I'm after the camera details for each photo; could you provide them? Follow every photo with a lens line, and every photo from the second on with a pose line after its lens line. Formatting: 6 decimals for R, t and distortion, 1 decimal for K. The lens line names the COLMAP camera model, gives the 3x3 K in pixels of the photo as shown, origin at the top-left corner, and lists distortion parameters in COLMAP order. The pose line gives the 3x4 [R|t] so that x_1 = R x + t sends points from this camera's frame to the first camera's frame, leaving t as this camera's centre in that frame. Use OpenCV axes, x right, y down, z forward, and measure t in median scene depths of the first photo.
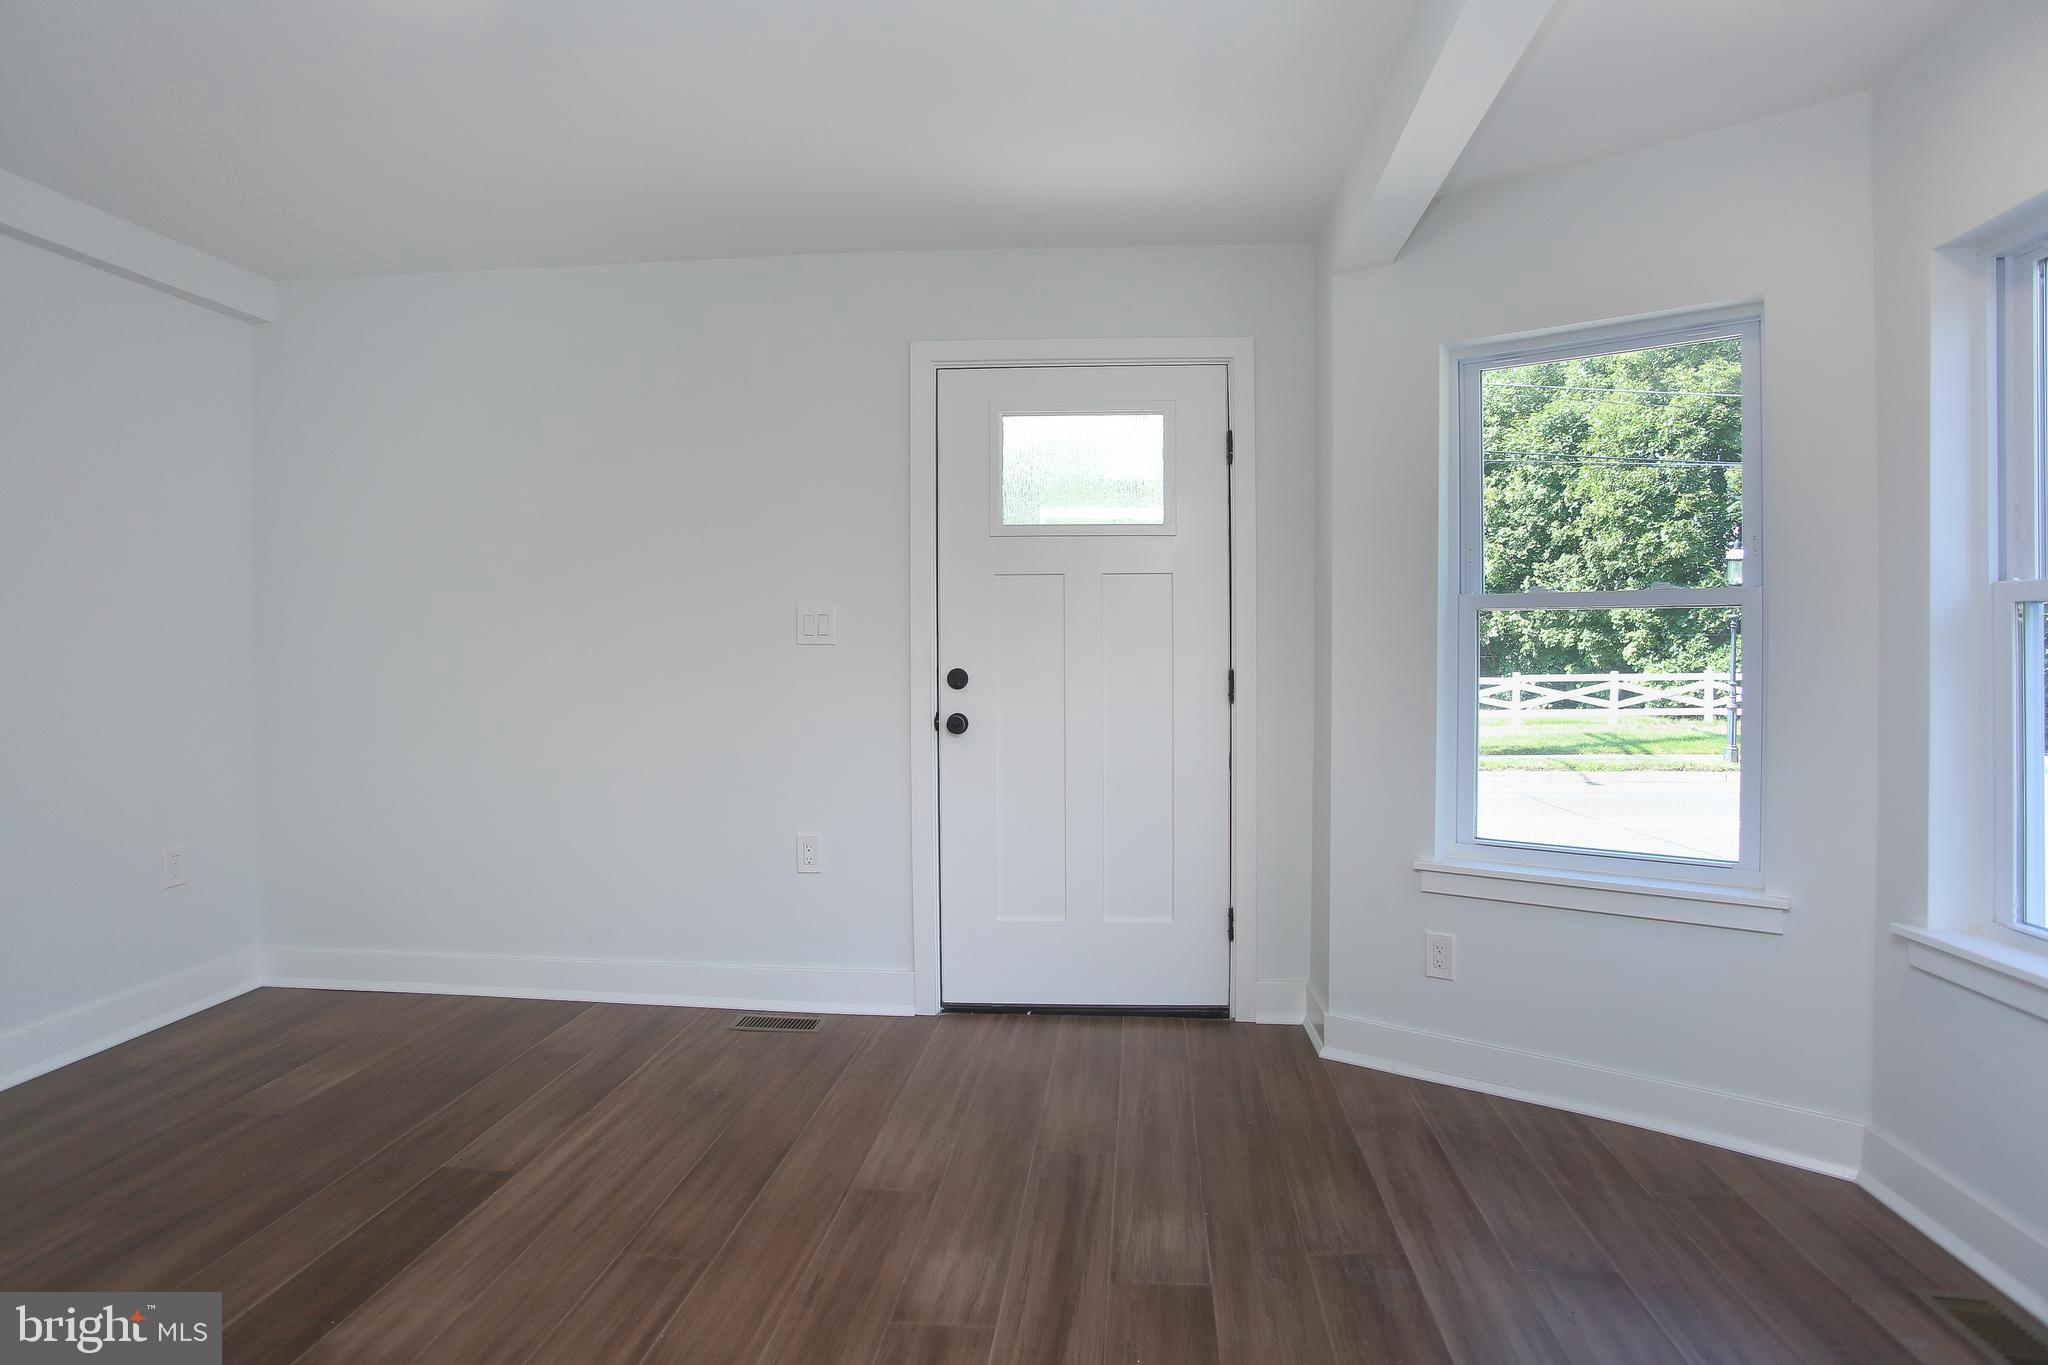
lens RADIAL K [[1145.1, 0, 1092.0], [0, 1145.1, 675.7], [0, 0, 1]] dist [-0.096221, 0.044429]
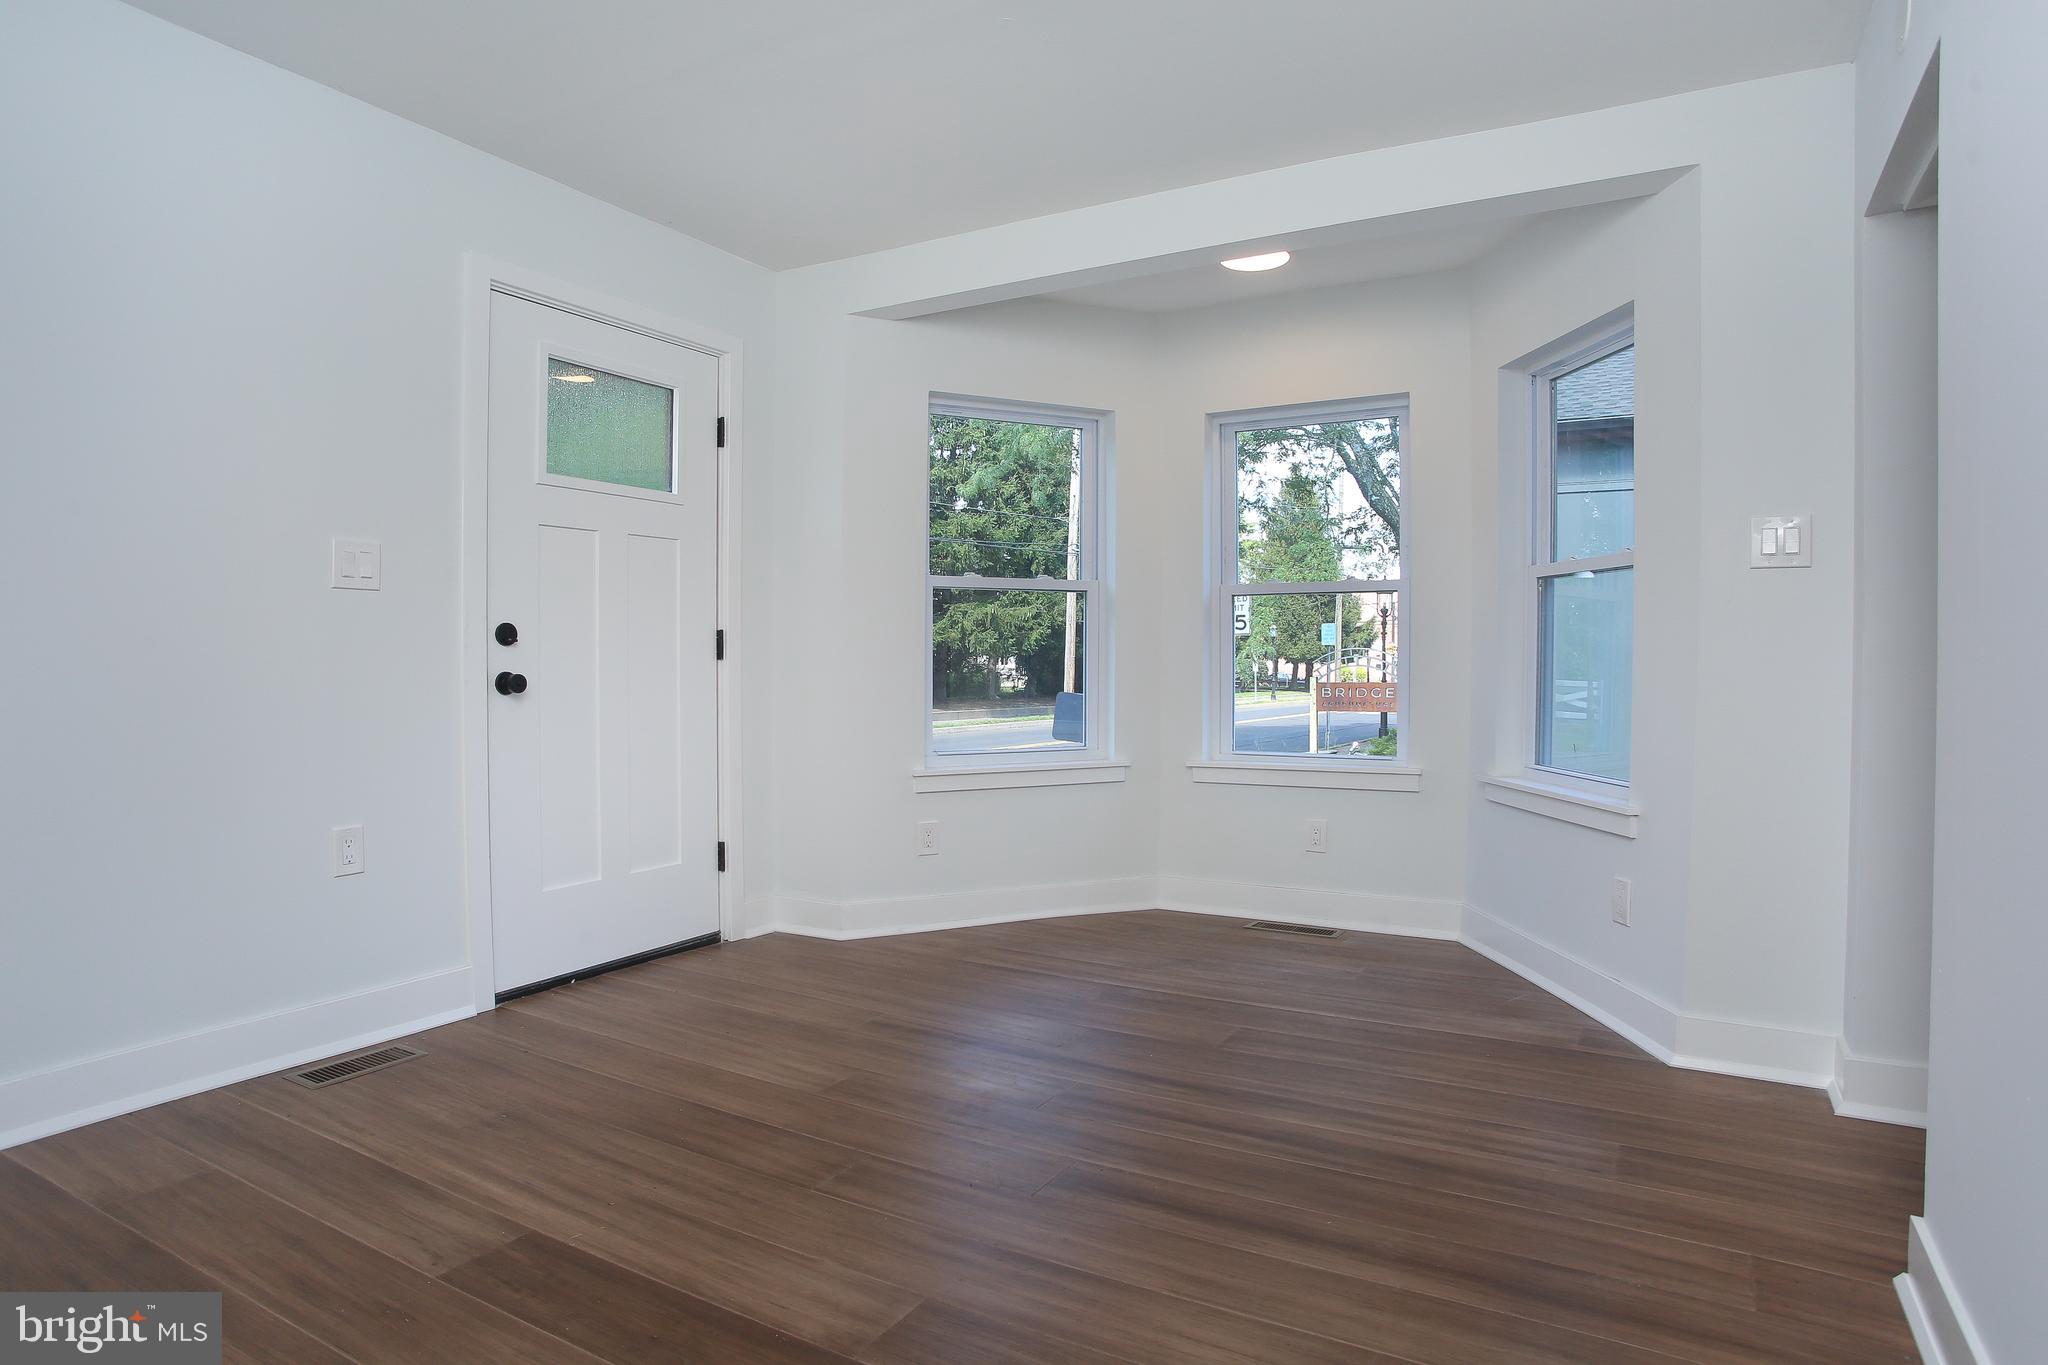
lens RADIAL K [[1137.3, 0, 1037.8], [0, 1137.3, 675.5], [0, 0, 1]] dist [-0.120507, 0.076223]
pose [[0.442752, -0.013609, 0.896541, -0.975124], [0.017467, 0.999826, 0.006550, 0.050057], [-0.896474, 0.012760, 0.442912, 0.301386]]
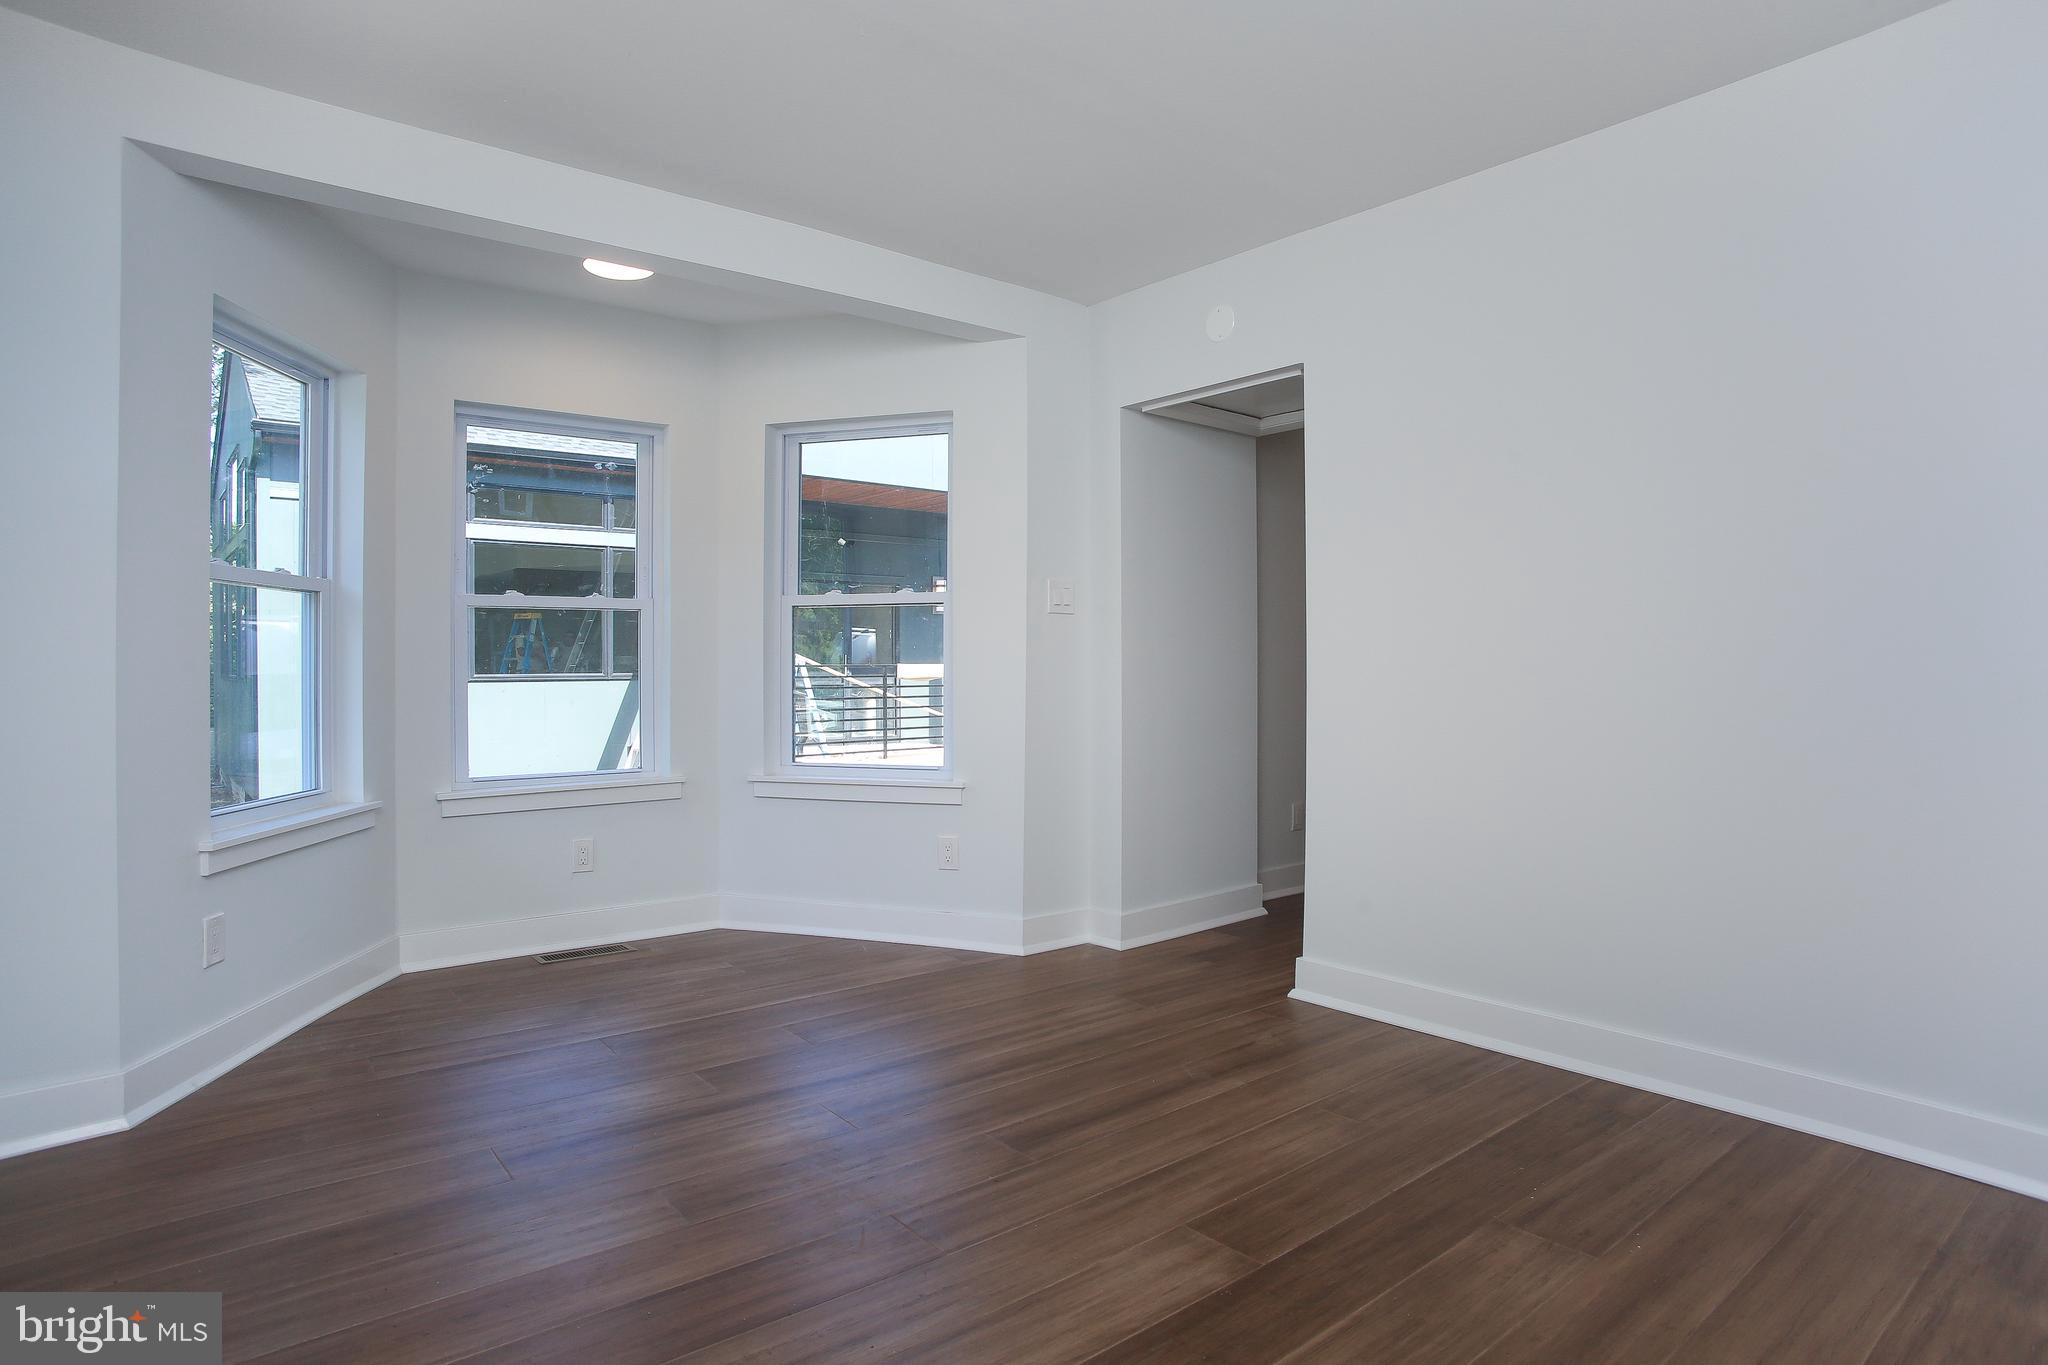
lens RADIAL K [[1126.8, 0, 997.1], [0, 1126.8, 662.8], [0, 0, 1]] dist [-0.120539, 0.073904]
pose [[-0.666062, 0.006736, 0.745866, -0.903380], [0.018344, 0.999805, 0.007352, 0.026065], [-0.745671, 0.018579, -0.666055, 1.249779]]
